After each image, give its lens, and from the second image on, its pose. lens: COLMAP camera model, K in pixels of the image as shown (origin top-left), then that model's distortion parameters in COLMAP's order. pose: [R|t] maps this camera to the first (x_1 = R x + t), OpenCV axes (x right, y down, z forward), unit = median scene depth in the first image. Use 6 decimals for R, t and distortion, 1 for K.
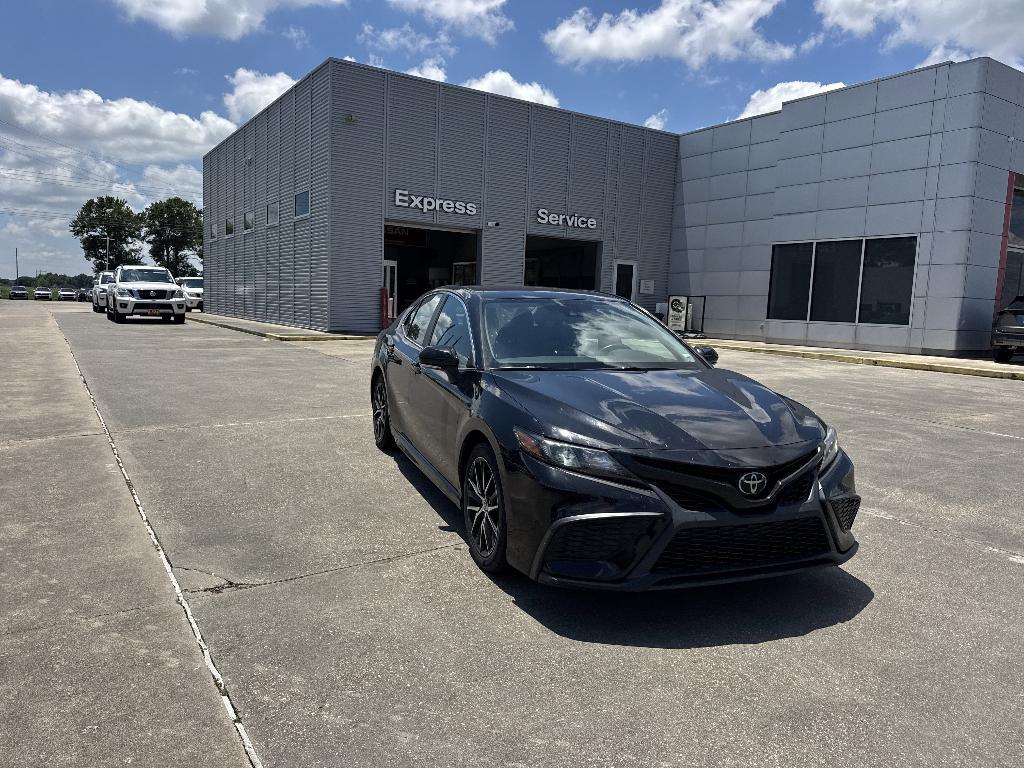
lens RADIAL K [[723.6, 0, 515.7], [0, 723.6, 377.3], [0, 0, 1]] dist [0.045749, -0.057972]
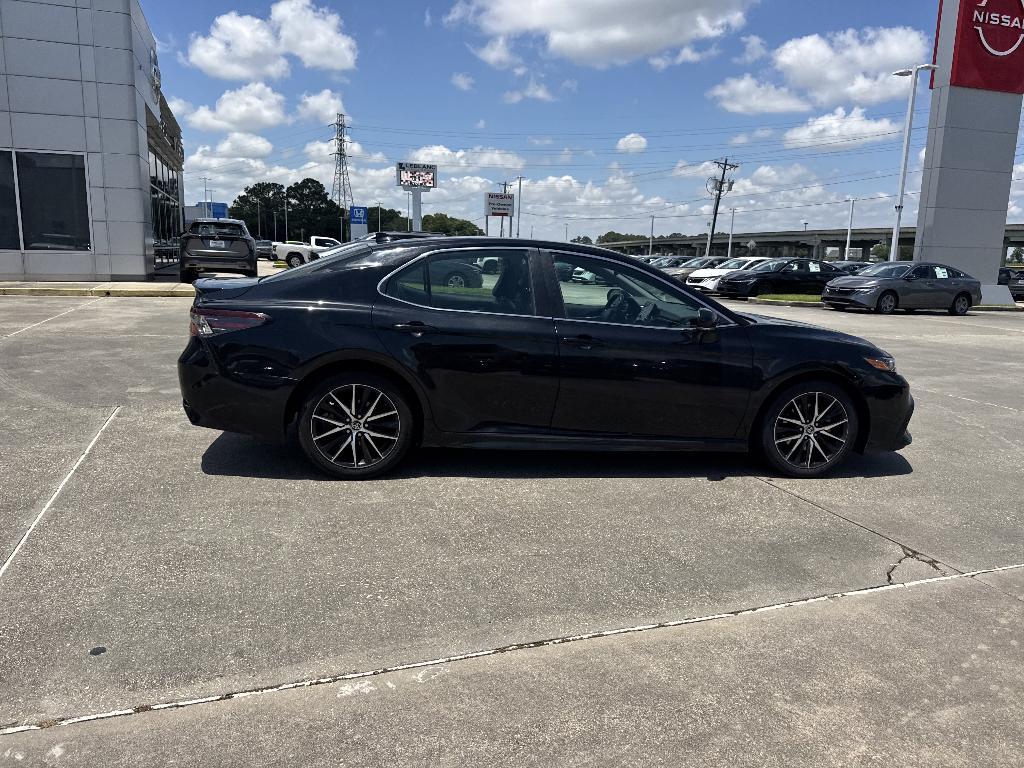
lens RADIAL K [[723.6, 0, 516.6], [0, 723.6, 381.0], [0, 0, 1]] dist [0.045749, -0.057972]
pose [[0.219840, -0.200941, 0.954617, -0.552779], [0.083564, 0.978838, 0.186796, -0.074650], [-0.971950, 0.038706, 0.231979, 0.496677]]
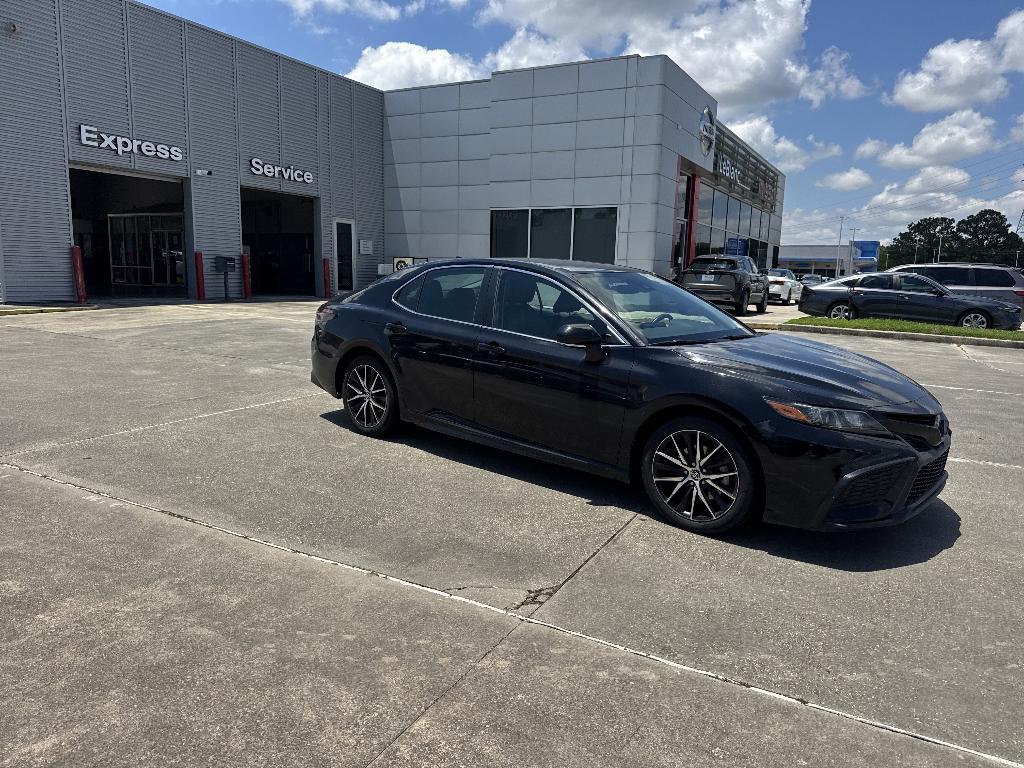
lens RADIAL K [[723.6, 0, 513.7], [0, 723.6, 385.7], [0, 0, 1]] dist [0.045749, -0.057972]
pose [[0.880471, -0.082539, 0.466860, -0.316553], [0.050163, 0.995420, 0.081381, -0.021399], [-0.471439, -0.048234, 0.880579, 0.081181]]
